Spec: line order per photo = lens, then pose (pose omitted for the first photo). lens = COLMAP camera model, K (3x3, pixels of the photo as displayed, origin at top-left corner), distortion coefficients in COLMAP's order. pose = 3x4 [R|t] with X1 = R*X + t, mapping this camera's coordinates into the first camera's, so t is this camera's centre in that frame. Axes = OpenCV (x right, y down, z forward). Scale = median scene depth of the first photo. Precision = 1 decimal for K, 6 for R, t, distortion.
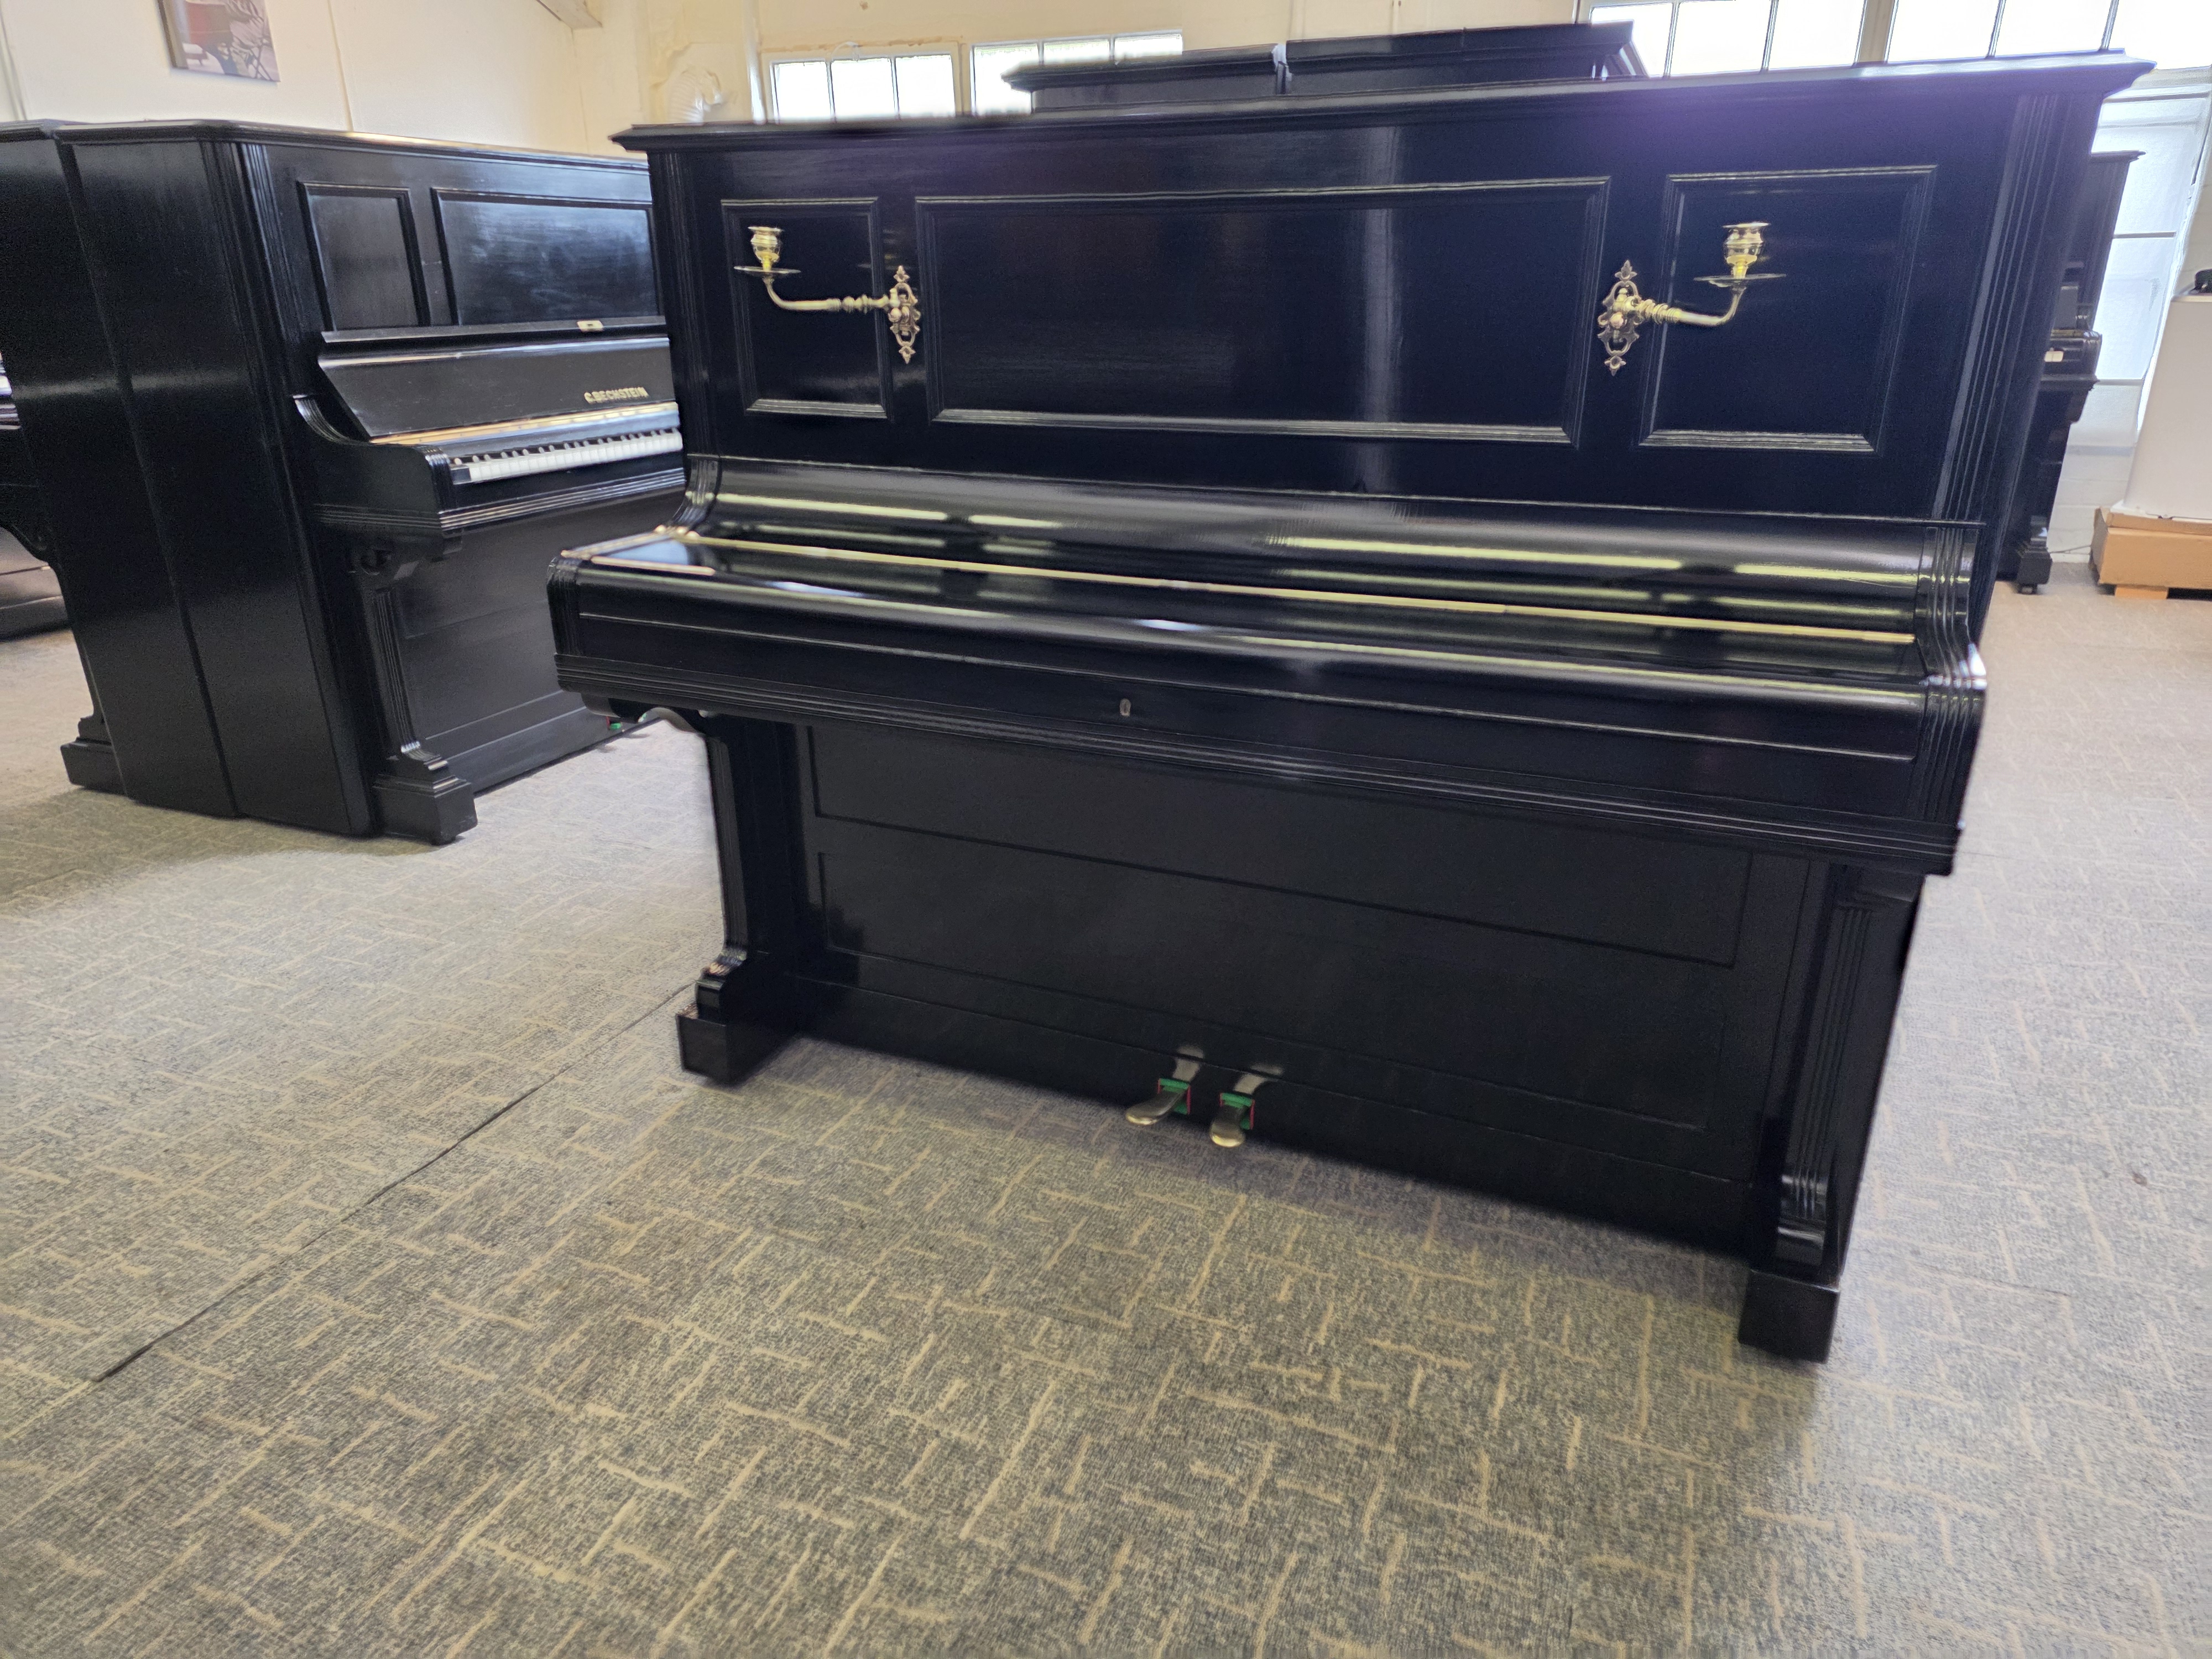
lens RADIAL K [[1459.6, 0, 1106.0], [0, 1459.6, 829.5], [0, 0, 1]] dist [0.069349, -0.047041]
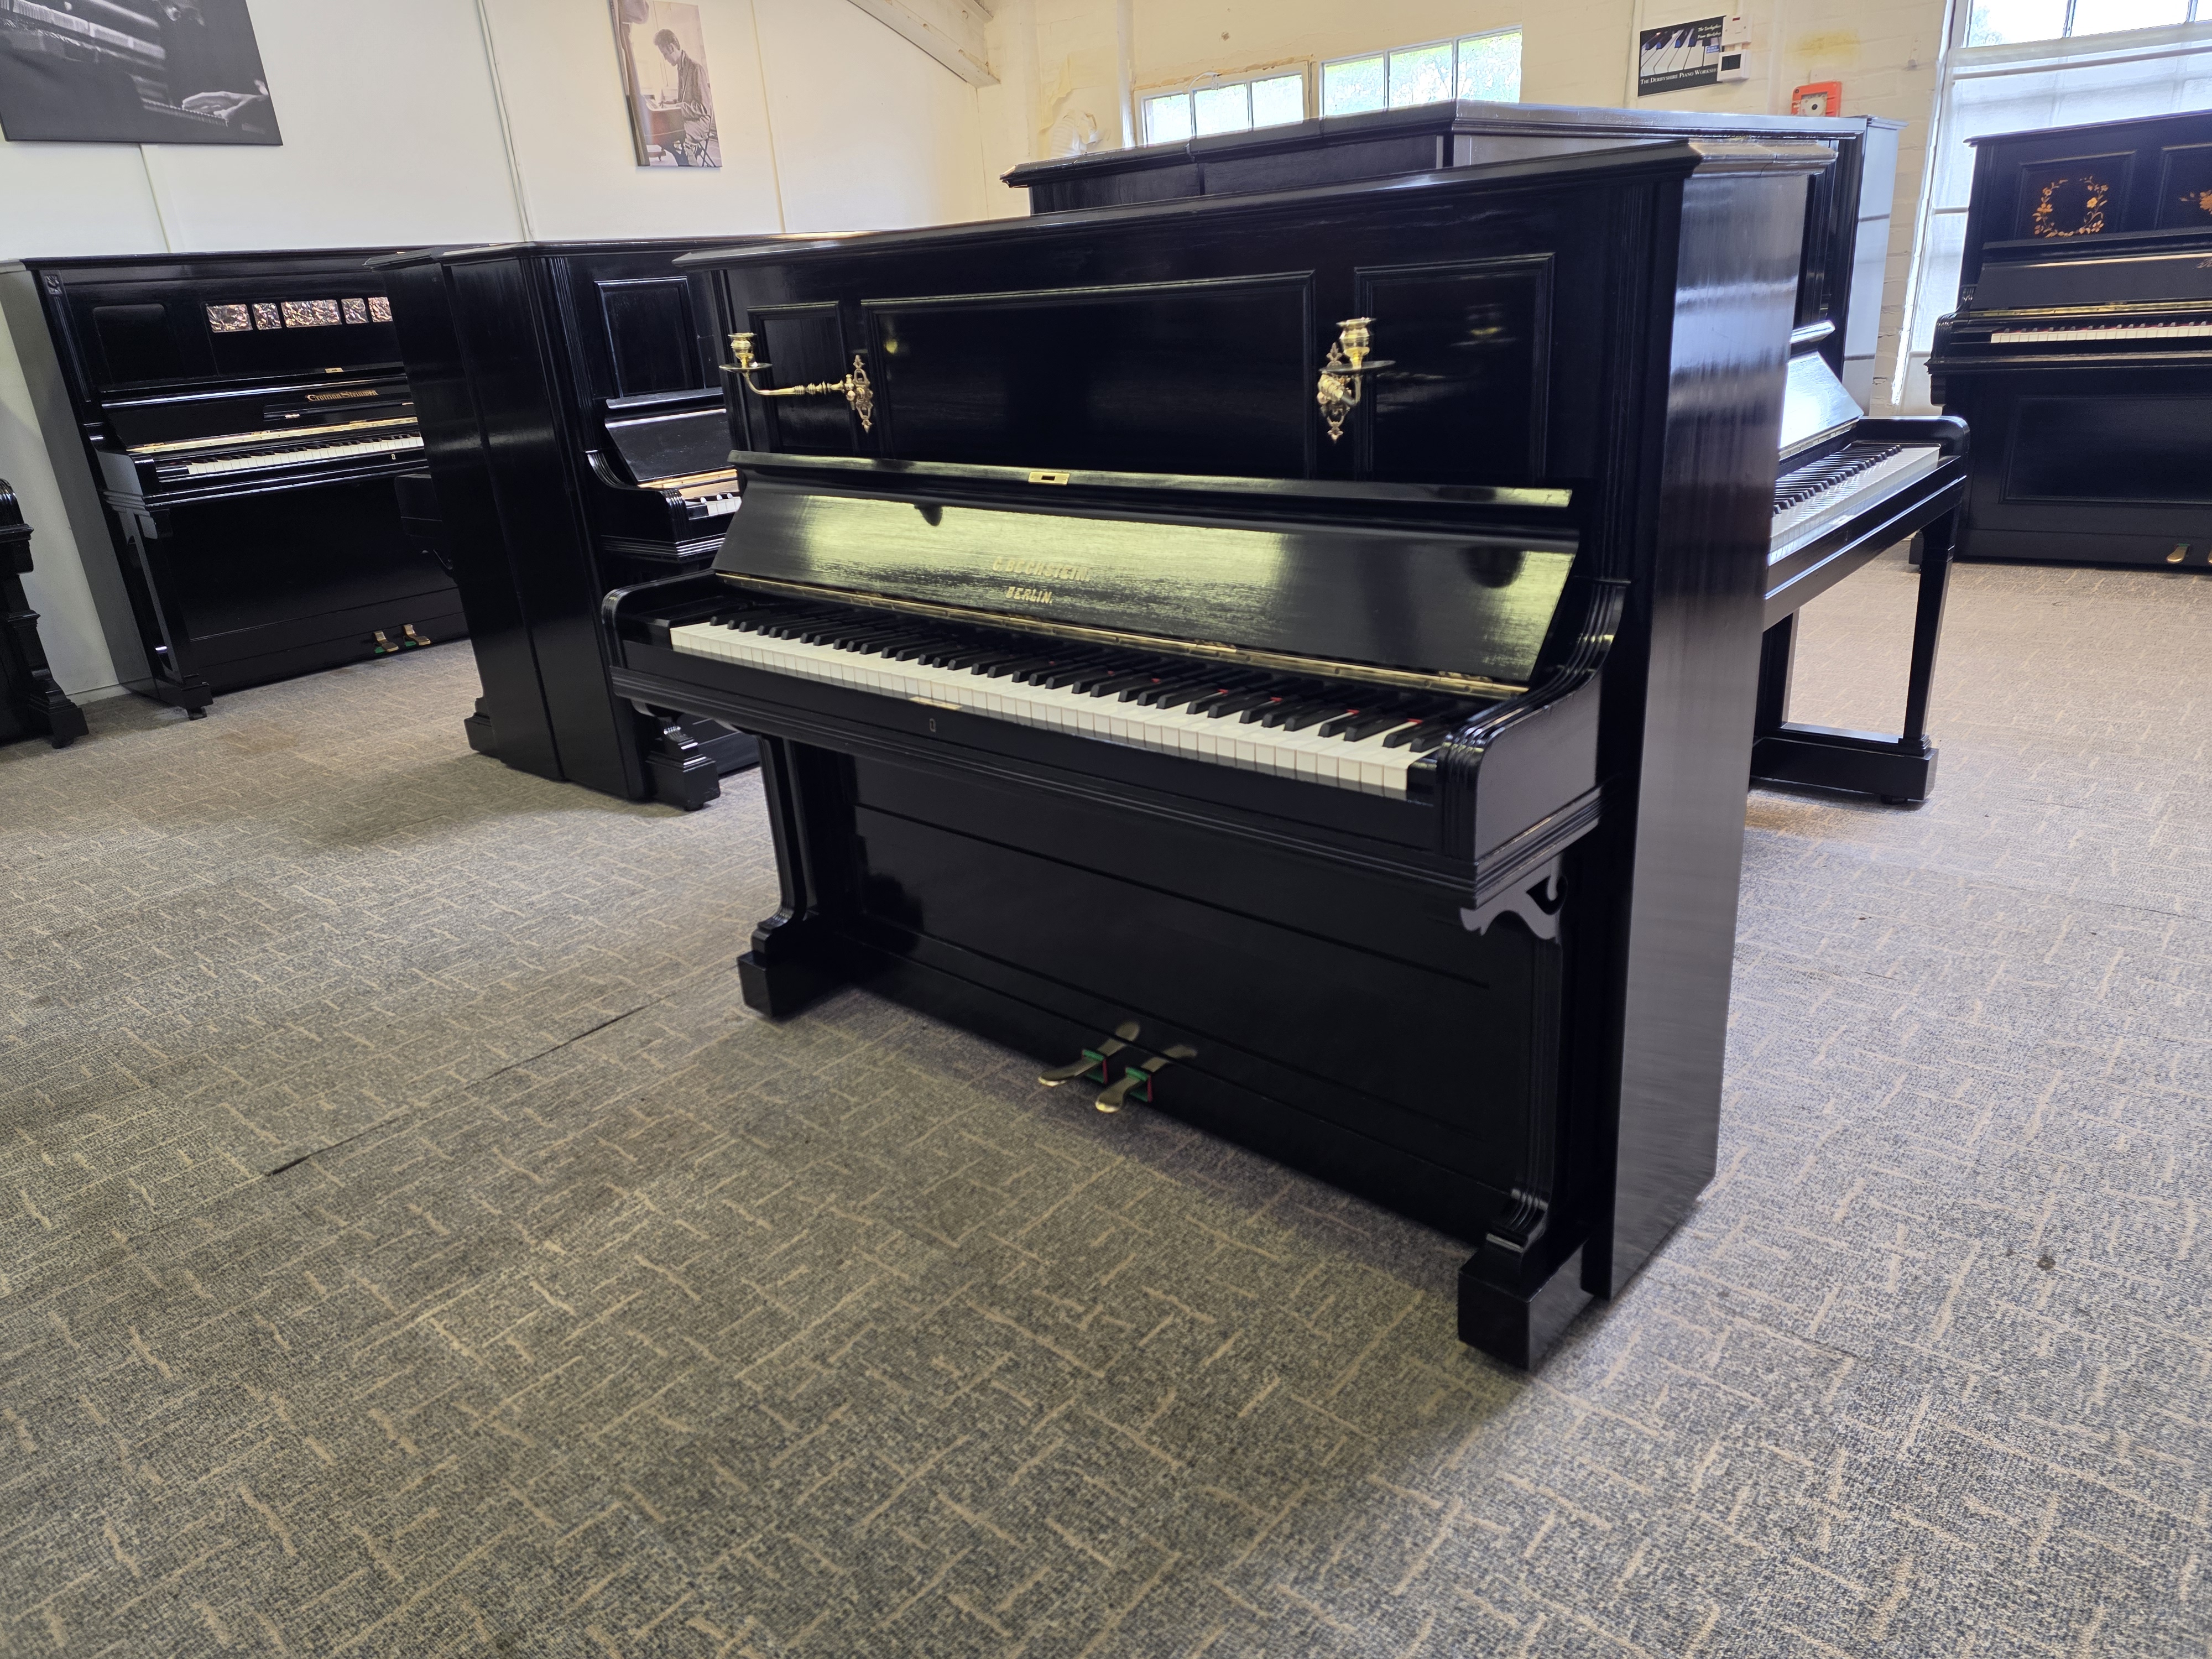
lens RADIAL K [[1470.6, 0, 1102.2], [0, 1470.6, 808.2], [0, 0, 1]] dist [0.081368, -0.070284]
pose [[0.946148, 0.051250, -0.319651, 0.481930], [-0.053400, 0.998571, 0.002041, -0.022570], [0.319299, 0.015138, 0.947533, -0.095096]]
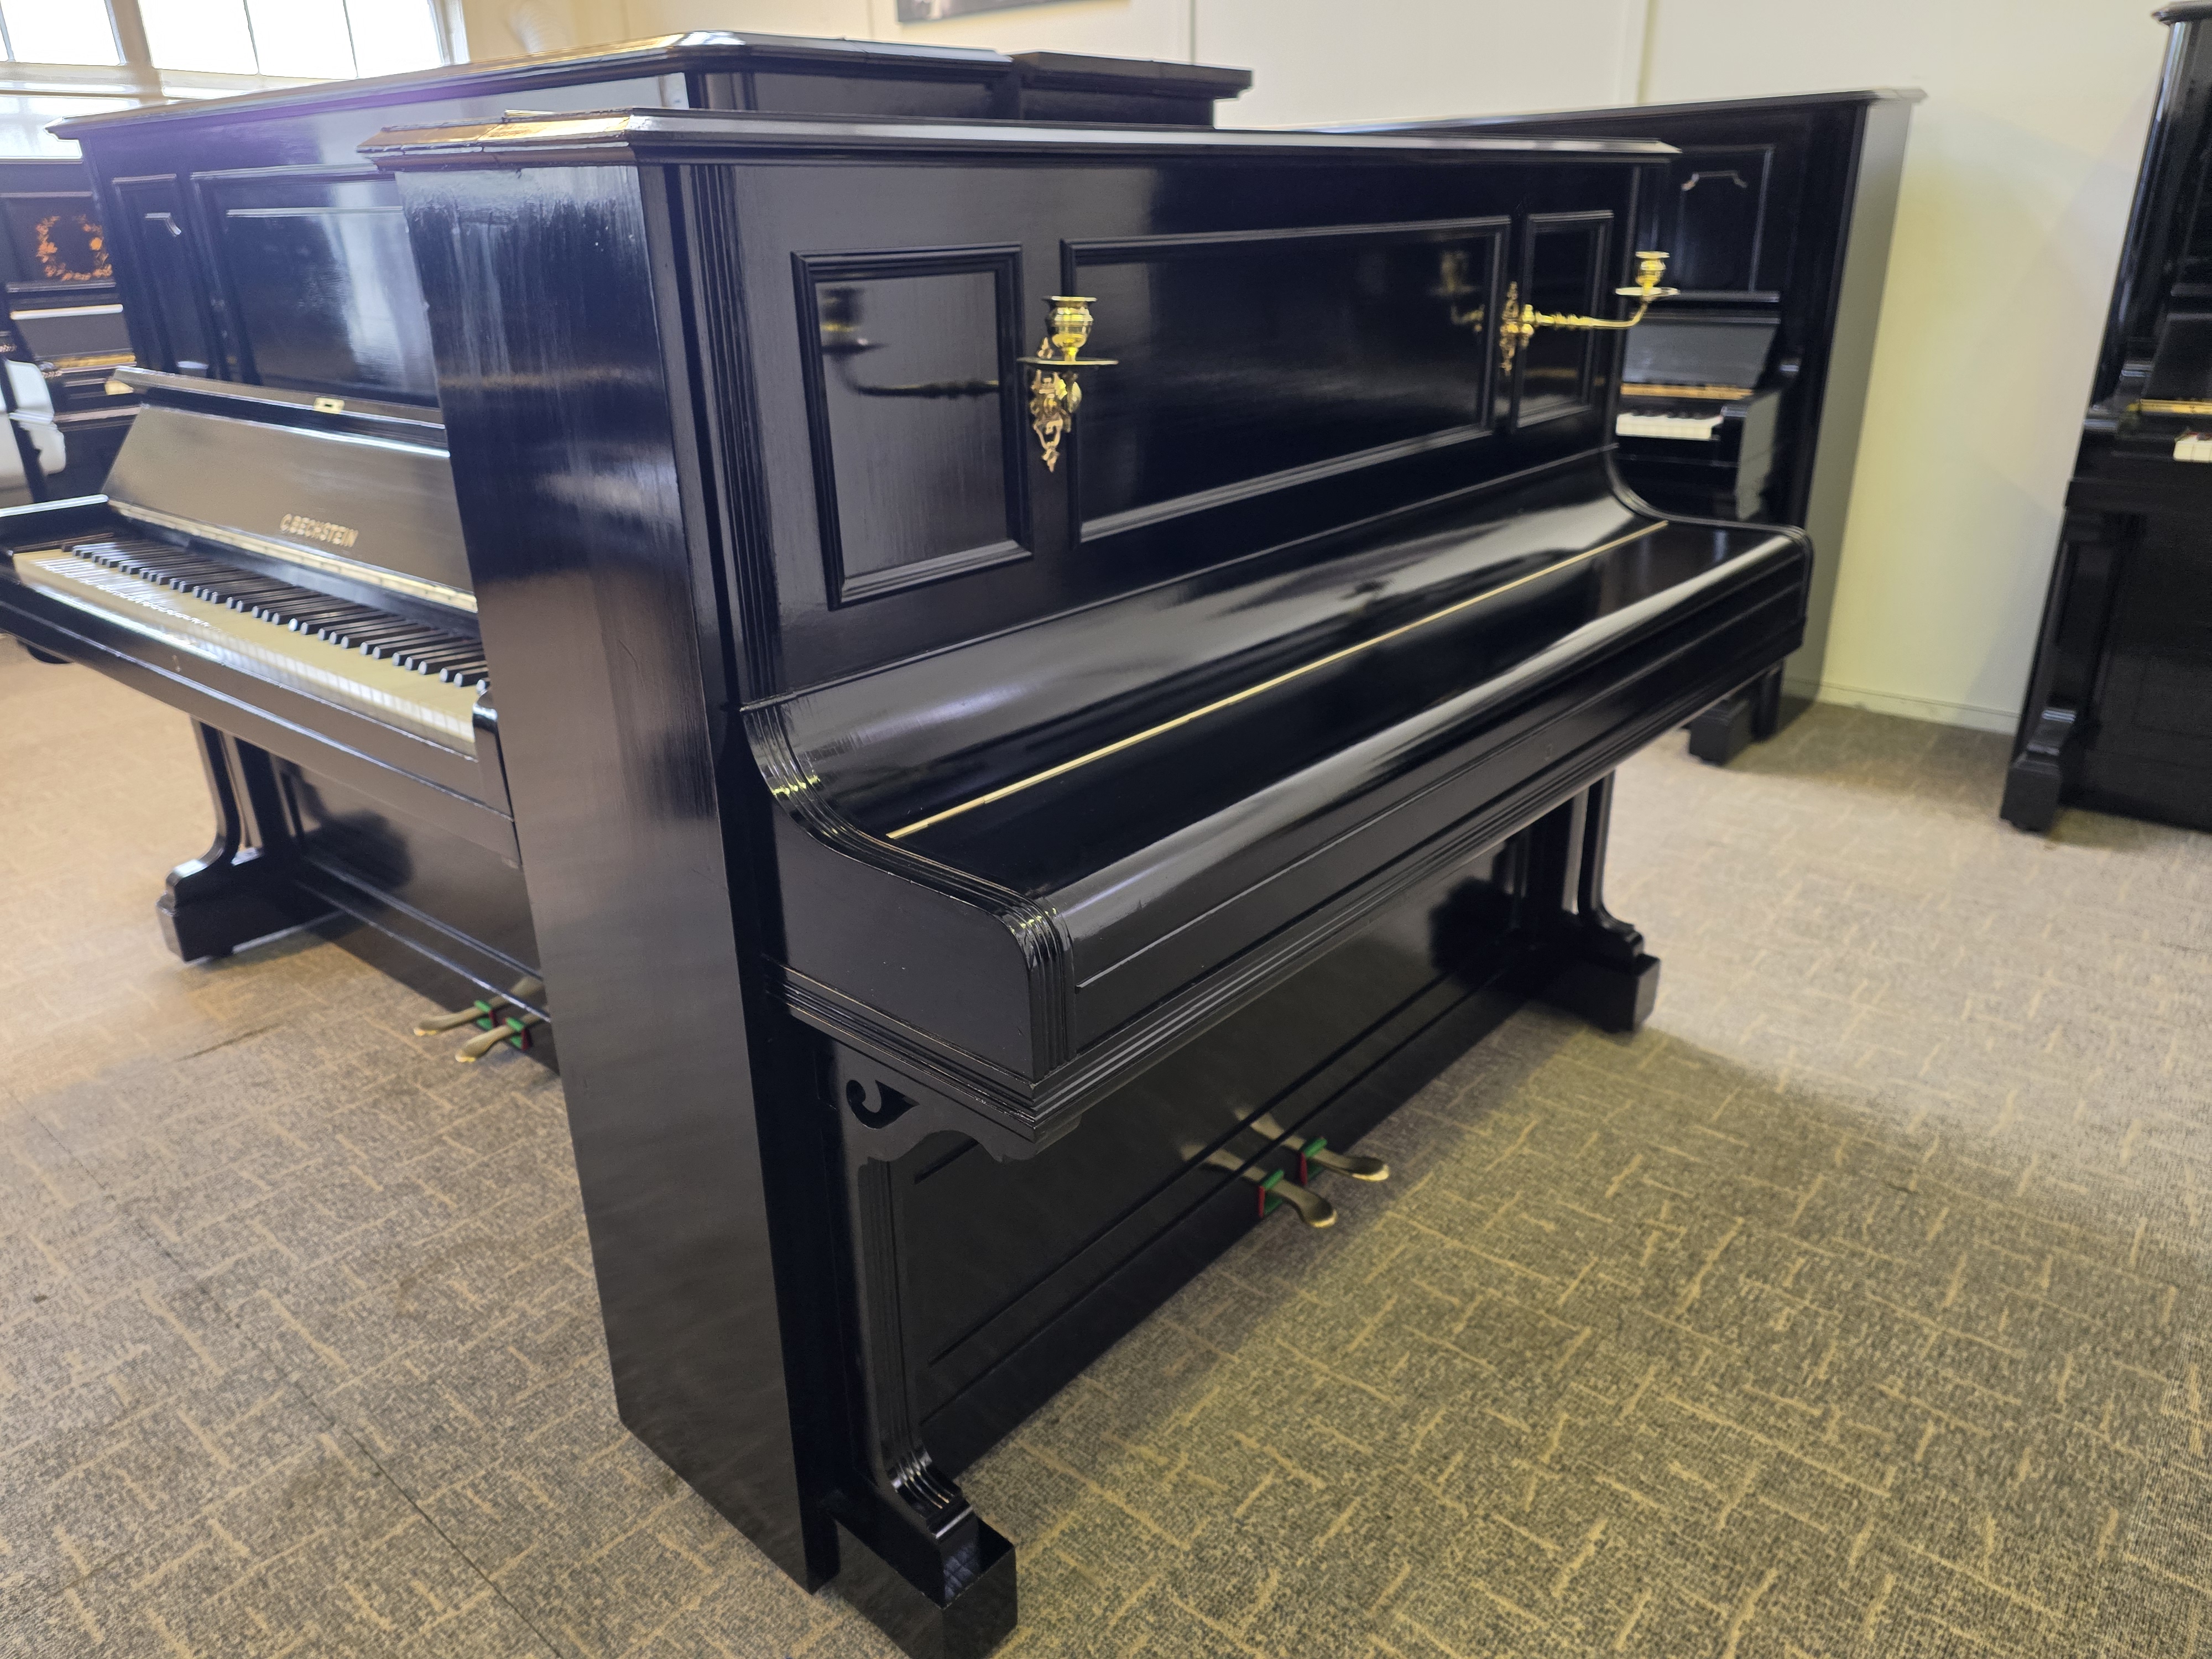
lens RADIAL K [[1491.9, 0, 1119.7], [0, 1491.9, 811.3], [0, 0, 1]] dist [0.034002, -0.018063]
pose [[0.295946, -0.360476, 0.884575, -0.861414], [0.363915, 0.898767, 0.244506, -0.353628], [-0.883166, 0.249550, 0.397169, 0.773702]]
